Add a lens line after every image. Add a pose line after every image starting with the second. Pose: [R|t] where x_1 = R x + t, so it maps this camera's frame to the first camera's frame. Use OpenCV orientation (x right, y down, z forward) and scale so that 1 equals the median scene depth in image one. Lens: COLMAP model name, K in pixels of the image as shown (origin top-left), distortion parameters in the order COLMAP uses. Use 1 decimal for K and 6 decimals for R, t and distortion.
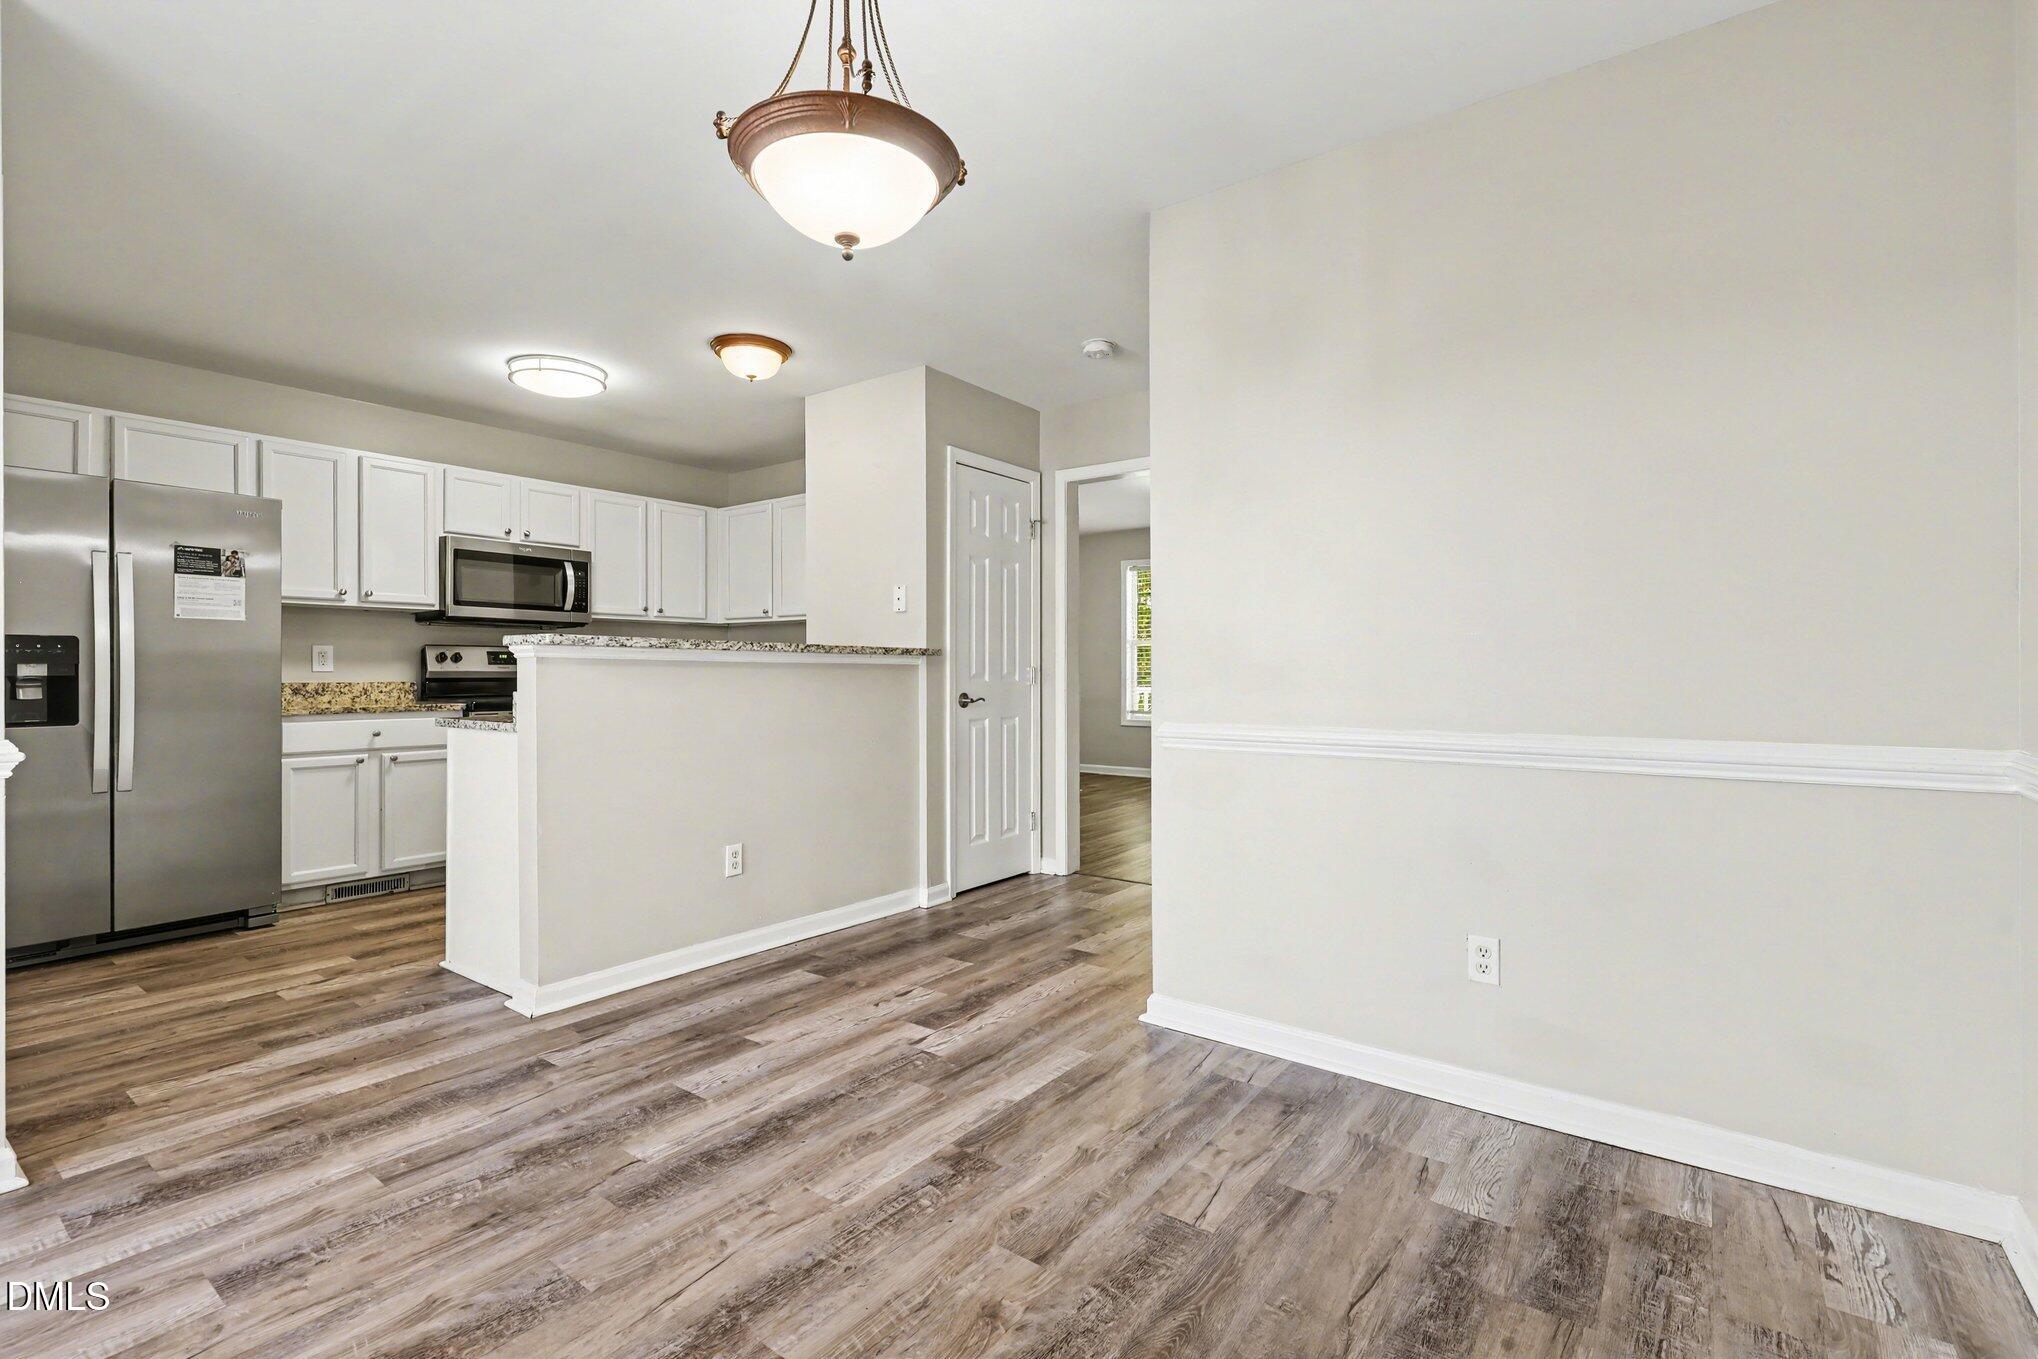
lens RADIAL K [[936.3, 0, 1014.2], [0, 936.3, 675.2], [0, 0, 1]] dist [0.002975, 0.000661]
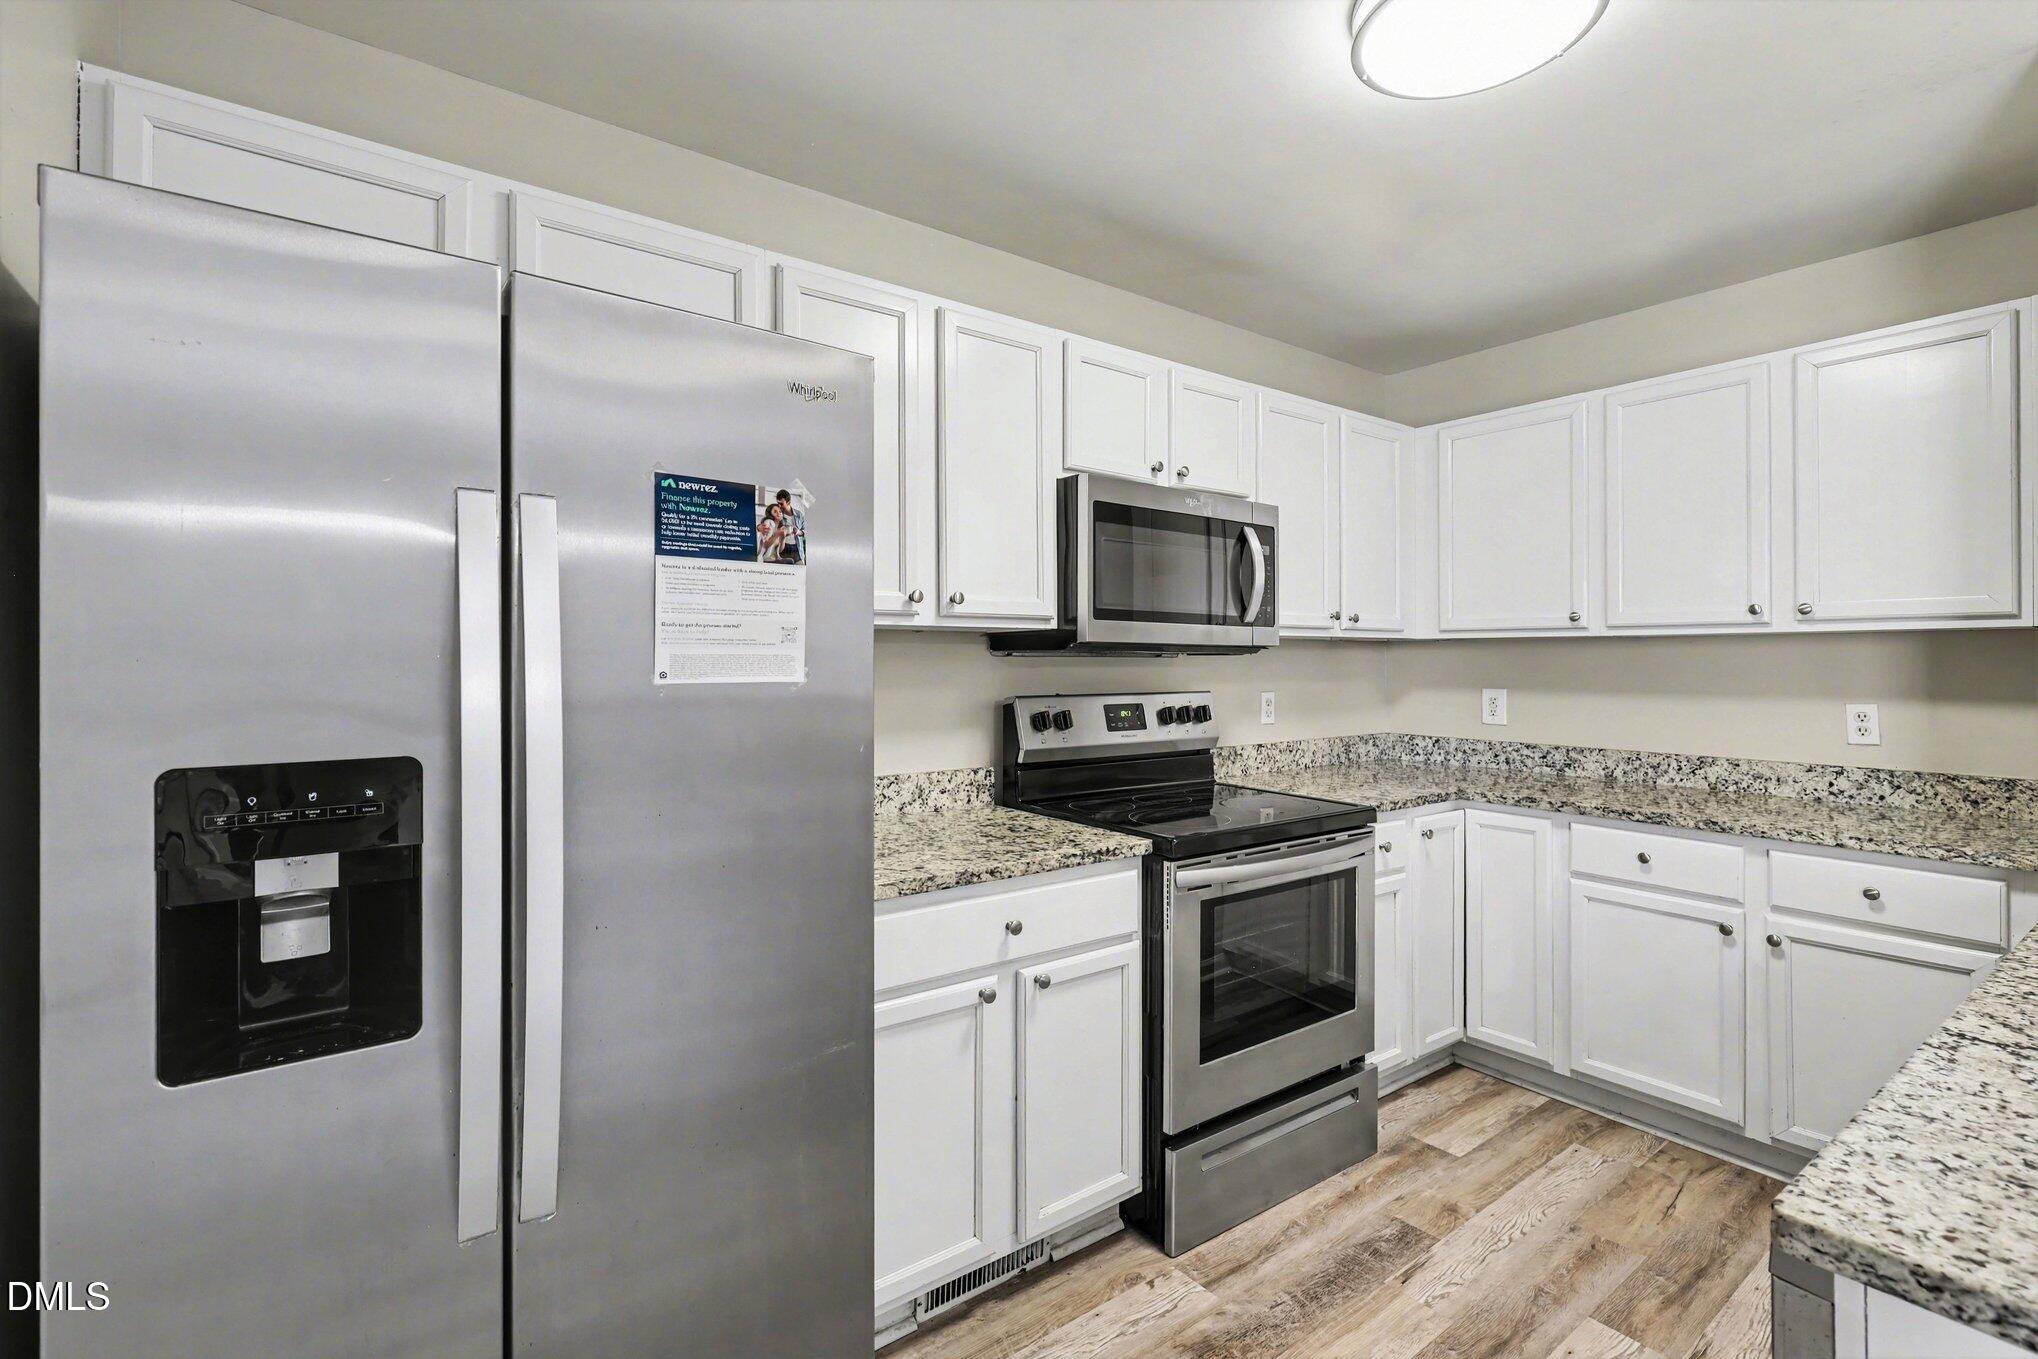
lens RADIAL K [[936.3, 0, 1015.0], [0, 936.3, 663.9], [0, 0, 1]] dist [0.002975, 0.000661]
pose [[0.962201, 0.001083, -0.272337, -0.532558], [-0.001411, 0.999998, -0.001009, -0.053910], [0.272335, 0.001355, 0.962201, 0.557177]]
